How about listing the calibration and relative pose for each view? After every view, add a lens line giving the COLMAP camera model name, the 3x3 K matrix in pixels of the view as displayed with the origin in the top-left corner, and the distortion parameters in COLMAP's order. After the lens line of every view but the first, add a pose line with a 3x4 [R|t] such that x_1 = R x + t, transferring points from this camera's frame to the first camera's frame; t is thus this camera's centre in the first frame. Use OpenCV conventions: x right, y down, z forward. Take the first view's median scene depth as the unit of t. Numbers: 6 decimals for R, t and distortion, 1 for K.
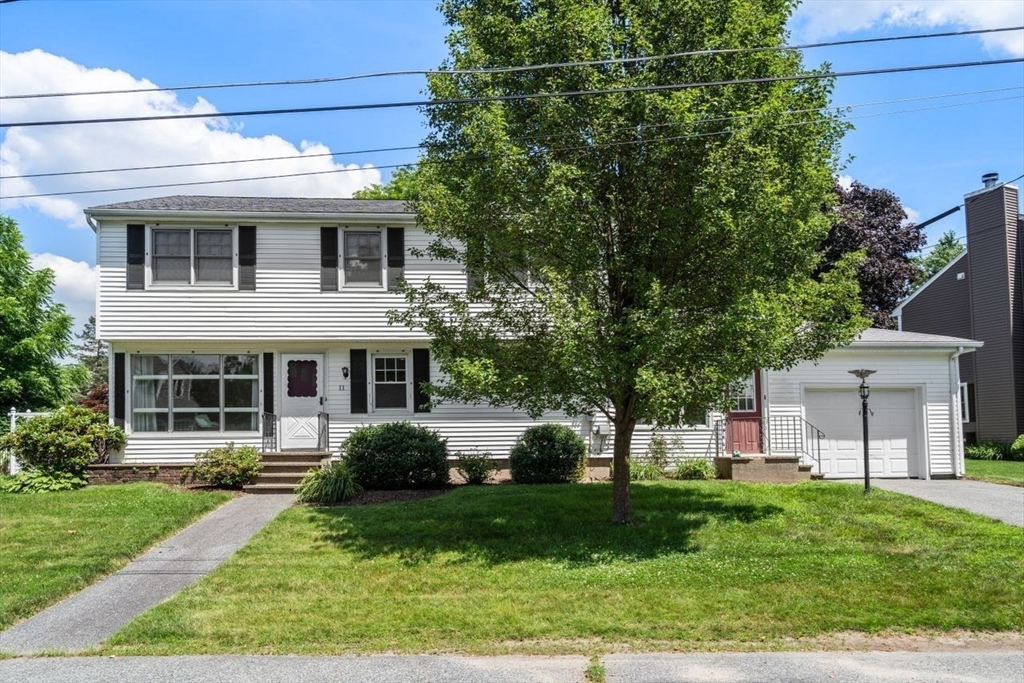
lens RADIAL K [[479.6, 0, 509.6], [0, 479.6, 325.5], [0, 0, 1]] dist [-0.000252, 0.000565]
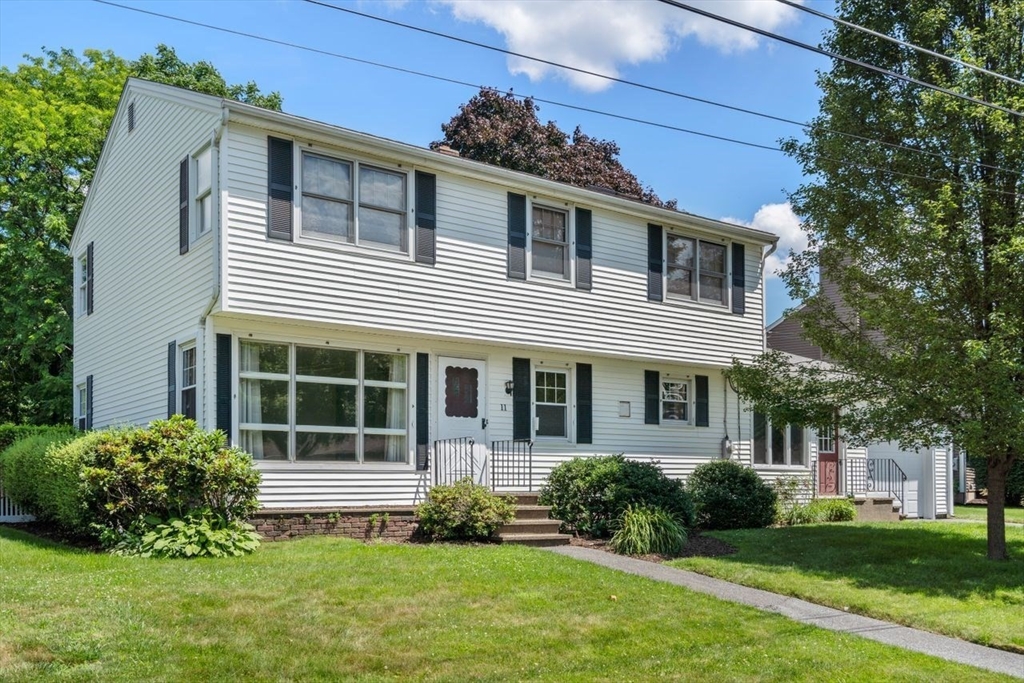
lens RADIAL K [[756.5, 0, 512.0], [0, 756.5, 318.0], [0, 0, 1]] dist [0.003677, 0.001602]
pose [[0.874498, 0.110575, 0.472256, -0.933205], [-0.121974, 0.992512, -0.006525, -0.002820], [-0.469442, -0.051897, 0.881437, -0.042221]]
